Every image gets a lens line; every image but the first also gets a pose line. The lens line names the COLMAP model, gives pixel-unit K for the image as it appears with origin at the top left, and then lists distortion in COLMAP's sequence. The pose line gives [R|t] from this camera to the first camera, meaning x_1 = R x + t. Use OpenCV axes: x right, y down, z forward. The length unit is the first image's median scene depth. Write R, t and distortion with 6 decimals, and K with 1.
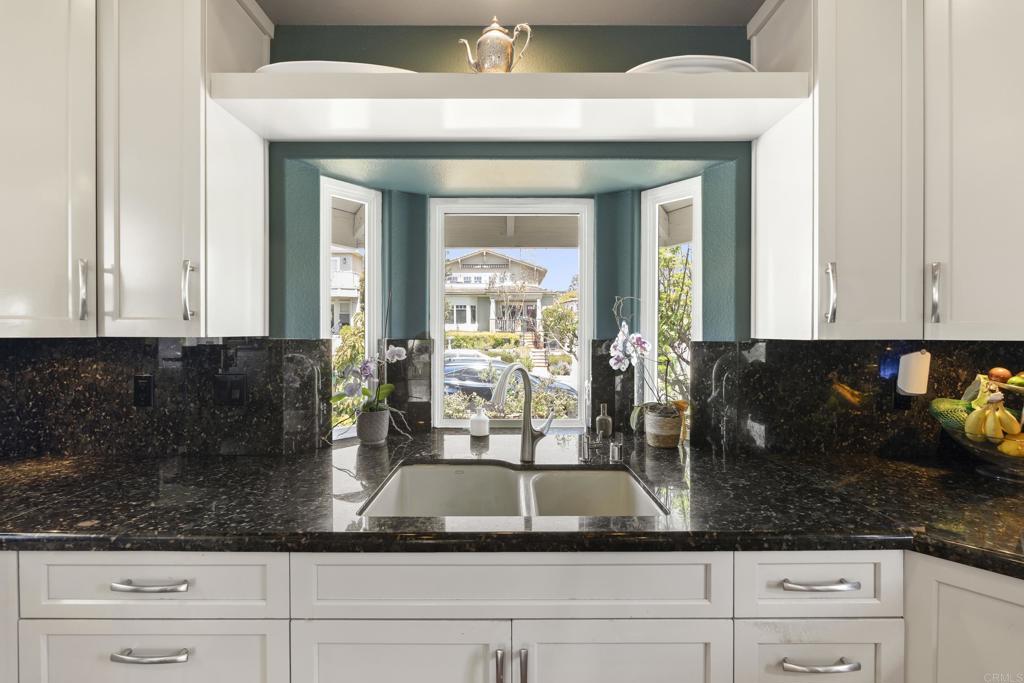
lens RADIAL K [[448.2, 0, 512.7], [0, 448.2, 334.4], [0, 0, 1]] dist [-0.001392, -0.000339]
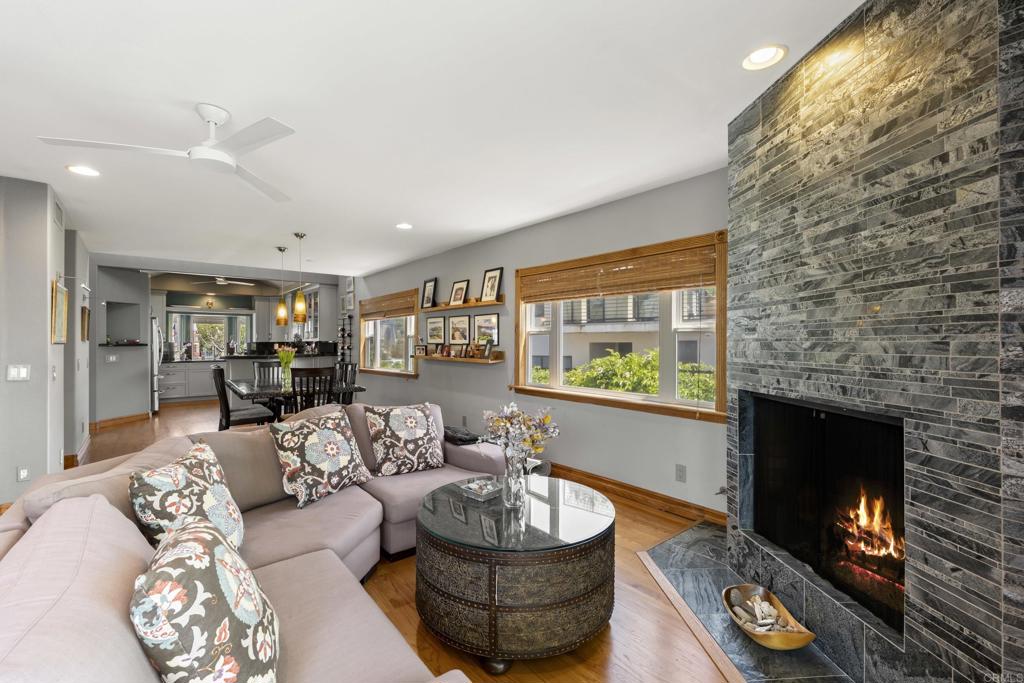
lens RADIAL K [[451.5, 0, 512.0], [0, 451.5, 341.5], [0, 0, 1]] dist [-0.001701, -0.000291]
pose [[0.774480, 0.000123, 0.632599, -0.737594], [0.005884, 0.999955, -0.007398, 0.072124], [-0.632572, 0.009452, 0.774444, -6.590535]]
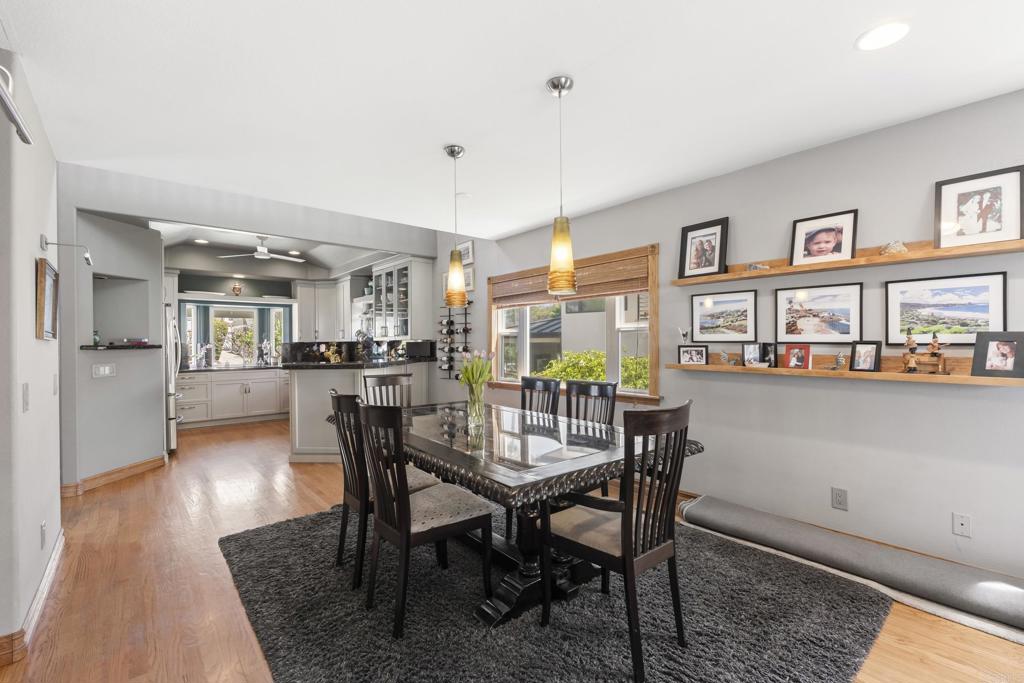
lens RADIAL K [[444.4, 0, 511.7], [0, 444.4, 342.7], [0, 0, 1]] dist [-0.001205, 0.000068]
pose [[0.756840, -0.007918, 0.653552, -0.861668], [0.012255, 0.999923, -0.002077, 0.055754], [-0.653486, 0.009581, 0.756878, -4.317075]]
